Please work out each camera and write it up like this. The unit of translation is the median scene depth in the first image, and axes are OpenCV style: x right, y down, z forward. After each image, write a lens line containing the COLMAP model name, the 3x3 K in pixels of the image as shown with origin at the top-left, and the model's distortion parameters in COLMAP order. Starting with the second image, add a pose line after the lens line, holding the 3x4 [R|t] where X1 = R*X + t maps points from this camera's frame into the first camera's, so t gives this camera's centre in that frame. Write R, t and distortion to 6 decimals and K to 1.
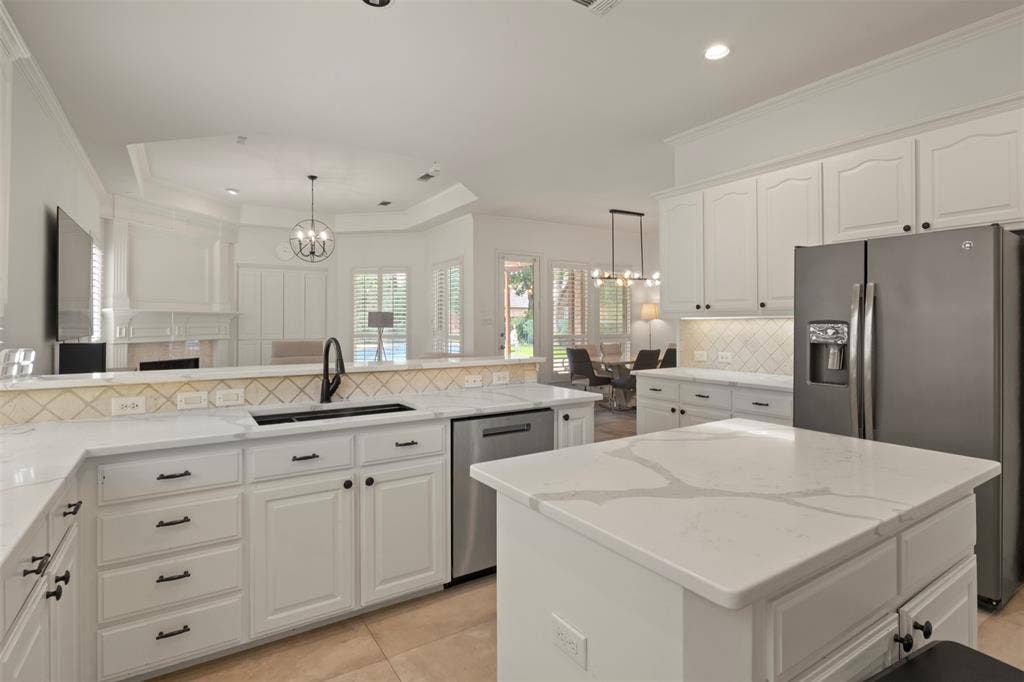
lens RADIAL K [[516.2, 0, 513.5], [0, 516.2, 321.2], [0, 0, 1]] dist [-0.001366, 0.000298]
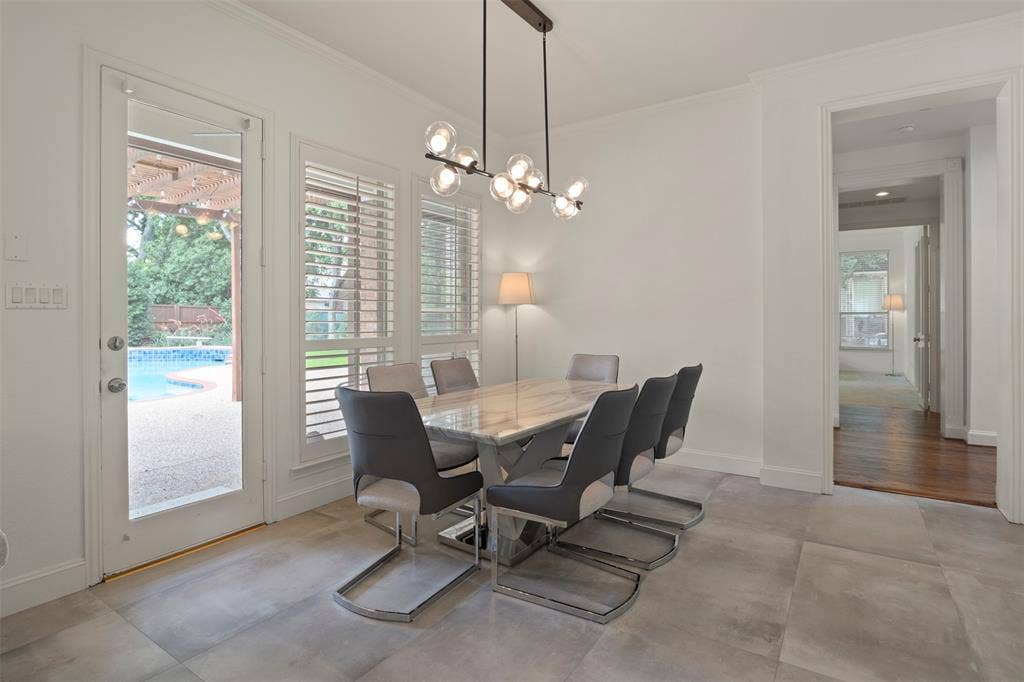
lens RADIAL K [[516.2, 0, 513.5], [0, 516.2, 321.2], [0, 0, 1]] dist [-0.001366, 0.000298]
pose [[0.914386, -0.001609, 0.404841, 0.073211], [-0.001646, 0.999969, 0.007690, 0.011374], [-0.404841, -0.007698, 0.914355, 0.680371]]
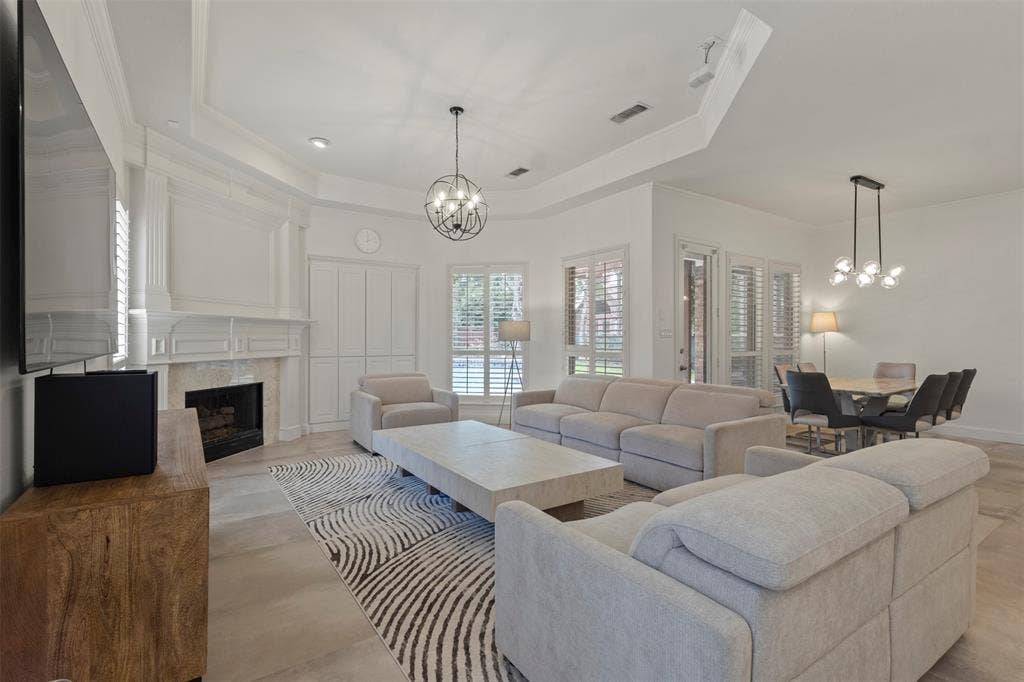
lens RADIAL K [[472.6, 0, 512.0], [0, 472.6, 341.0], [0, 0, 1]] dist [-0.001011, 0.000165]
pose [[0.999664, 0.002201, 0.025832, -0.298736], [-0.002397, 0.999969, 0.007552, 0.008080], [-0.025815, -0.007612, 0.999638, 0.355412]]
